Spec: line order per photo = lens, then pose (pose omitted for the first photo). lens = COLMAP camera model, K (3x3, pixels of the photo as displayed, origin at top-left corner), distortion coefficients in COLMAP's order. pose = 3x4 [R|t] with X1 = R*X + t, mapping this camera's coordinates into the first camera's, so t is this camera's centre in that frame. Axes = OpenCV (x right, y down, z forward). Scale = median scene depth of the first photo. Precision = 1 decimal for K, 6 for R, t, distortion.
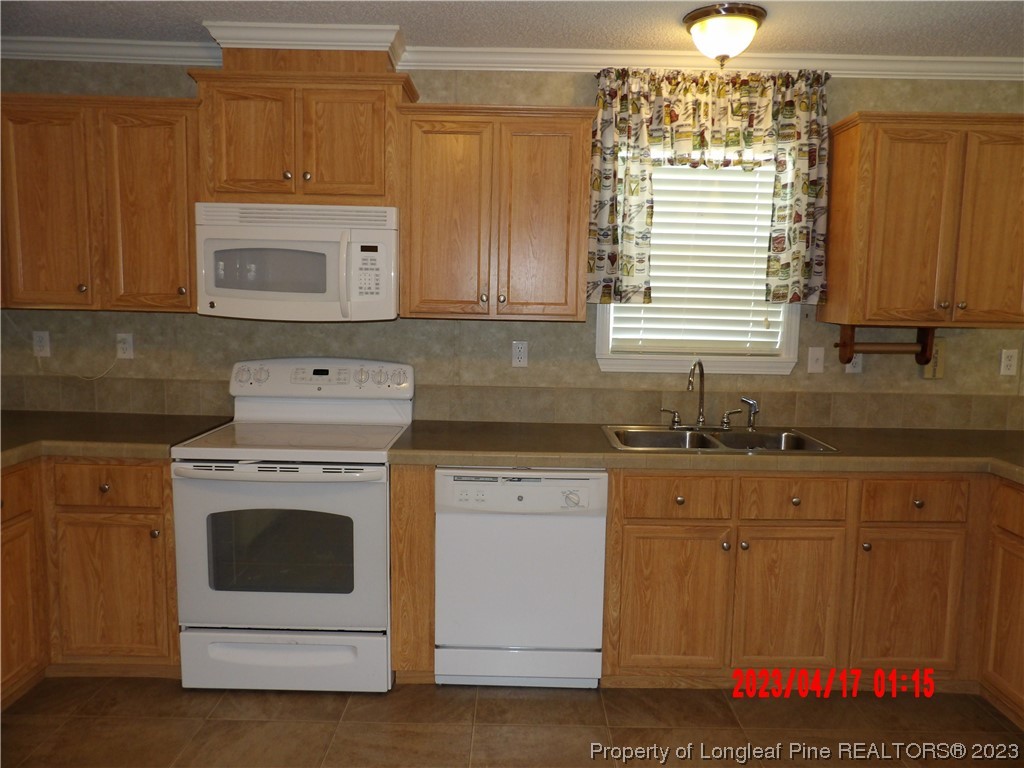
lens RADIAL K [[736.5, 0, 515.2], [0, 736.5, 381.0], [0, 0, 1]] dist [-0.014859, 0.018602]
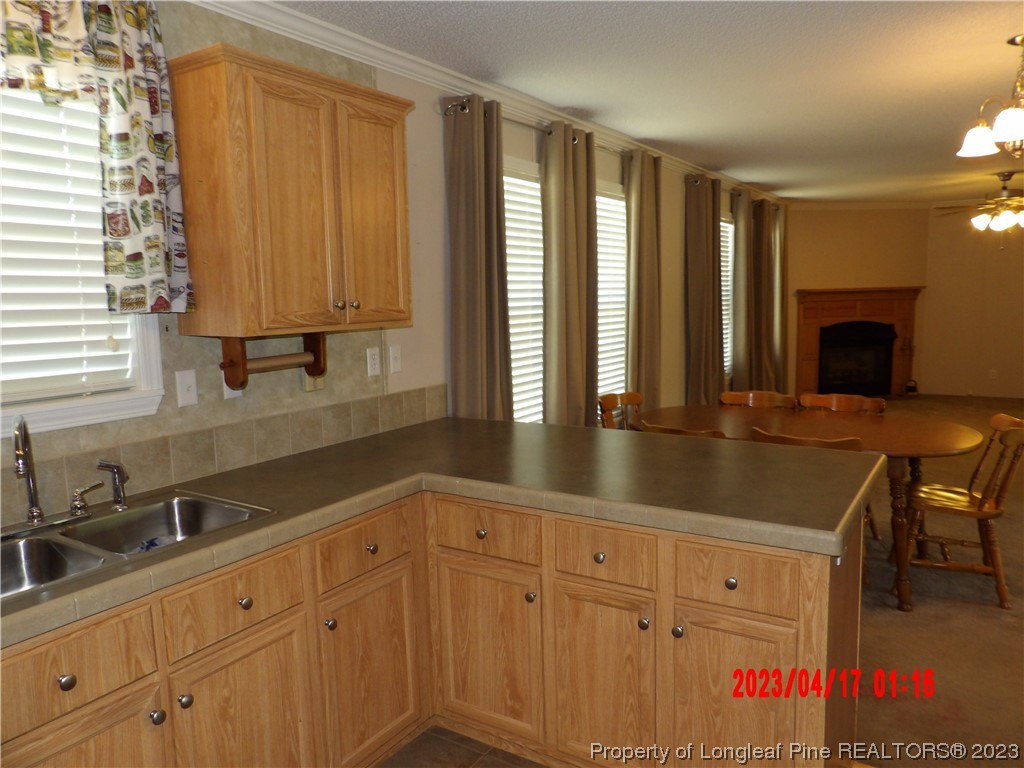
lens RADIAL K [[736.5, 0, 517.8], [0, 736.5, 384.6], [0, 0, 1]] dist [-0.014859, 0.018602]
pose [[0.541361, -0.135181, 0.829852, -0.017958], [0.126208, 0.988873, 0.078753, -0.052482], [-0.831264, 0.062100, 0.552398, 0.359836]]
